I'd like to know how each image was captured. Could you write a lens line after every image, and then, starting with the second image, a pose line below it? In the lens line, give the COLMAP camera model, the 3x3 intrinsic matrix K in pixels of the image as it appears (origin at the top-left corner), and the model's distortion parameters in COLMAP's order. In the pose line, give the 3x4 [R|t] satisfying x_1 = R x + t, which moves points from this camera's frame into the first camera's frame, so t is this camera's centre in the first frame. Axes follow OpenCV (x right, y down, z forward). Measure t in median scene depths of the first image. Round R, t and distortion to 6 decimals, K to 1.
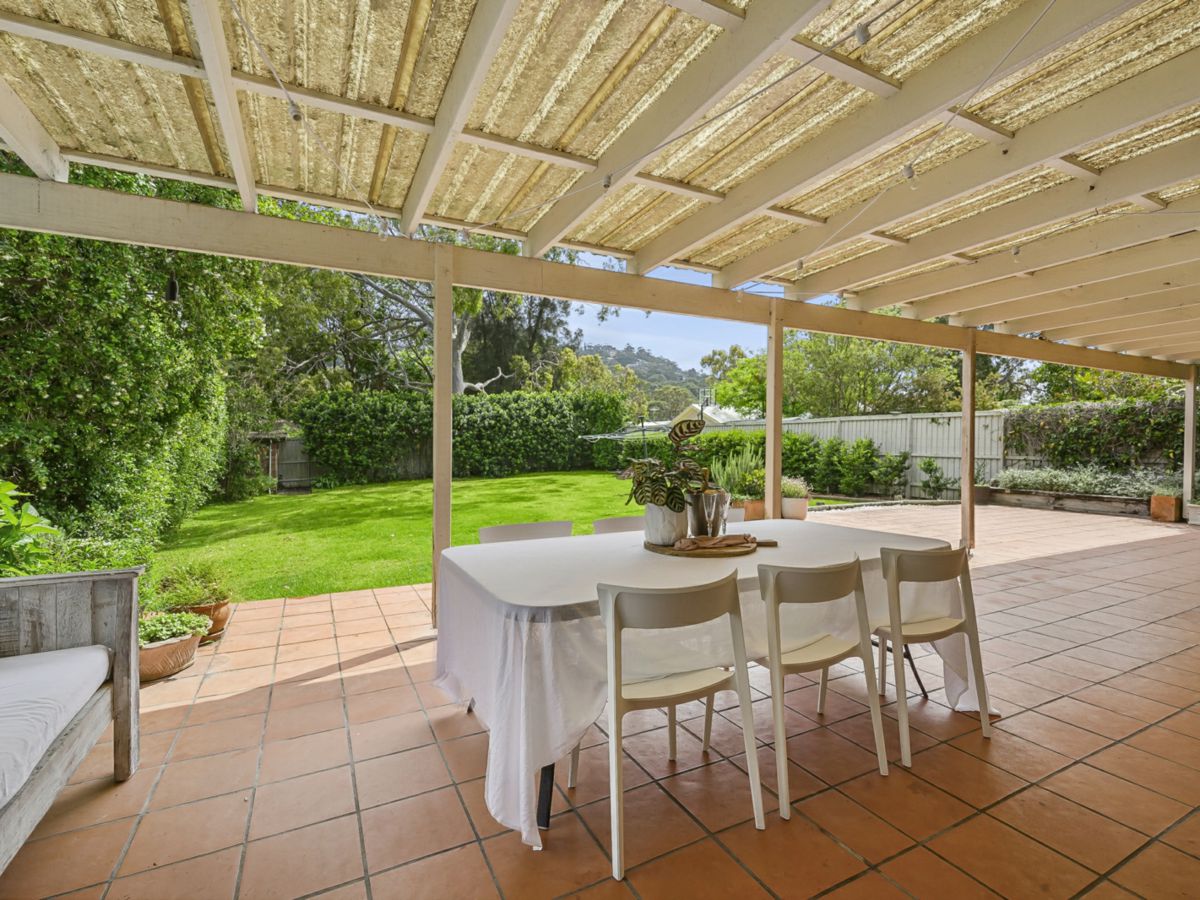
lens RADIAL K [[558.1, 0, 597.0], [0, 558.1, 450.6], [0, 0, 1]] dist [-0.003926, -0.000082]
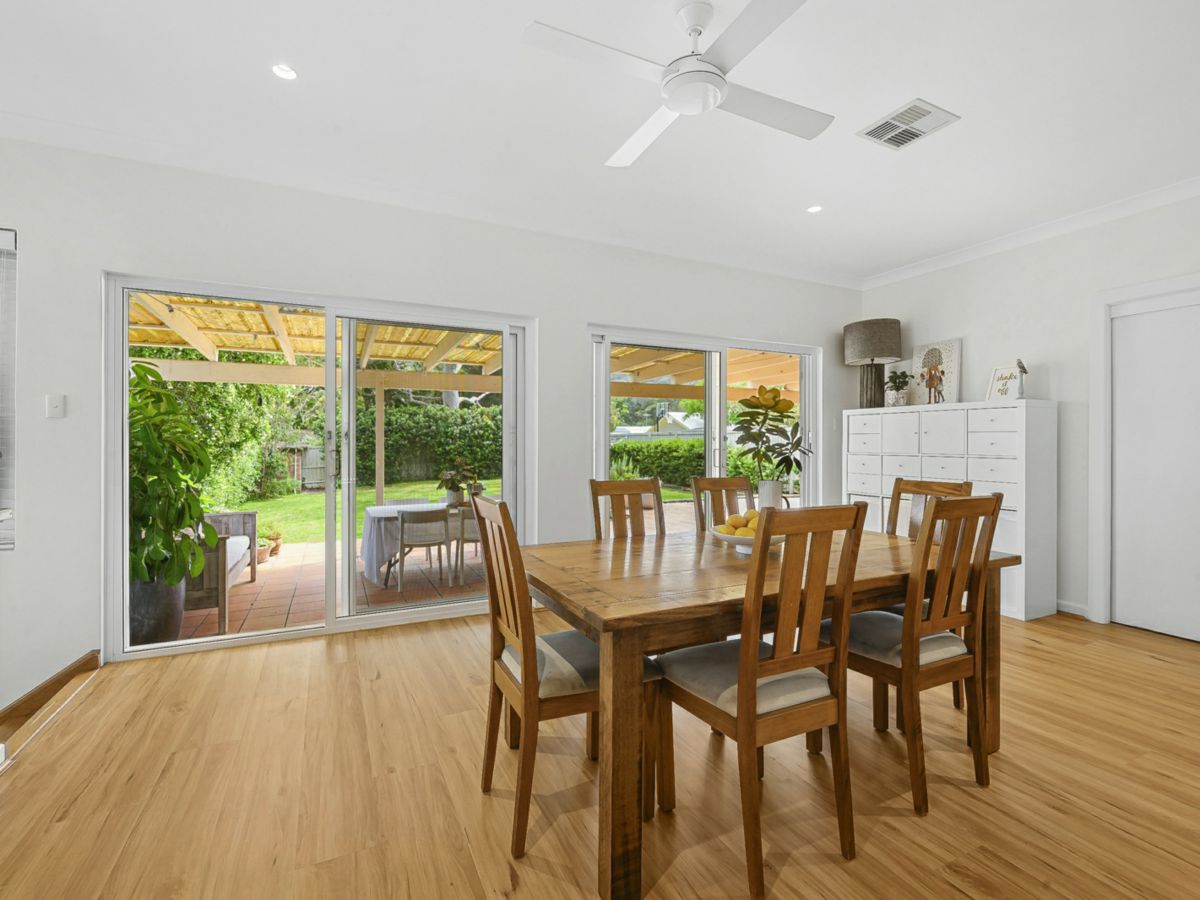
lens RADIAL K [[558.1, 0, 602.4], [0, 558.1, 449.8], [0, 0, 1]] dist [-0.003926, -0.000082]
pose [[0.999706, -0.005578, -0.023596, 0.122212], [0.005504, 0.999980, -0.003178, -0.010508], [0.023614, 0.003047, 0.999717, -0.217926]]
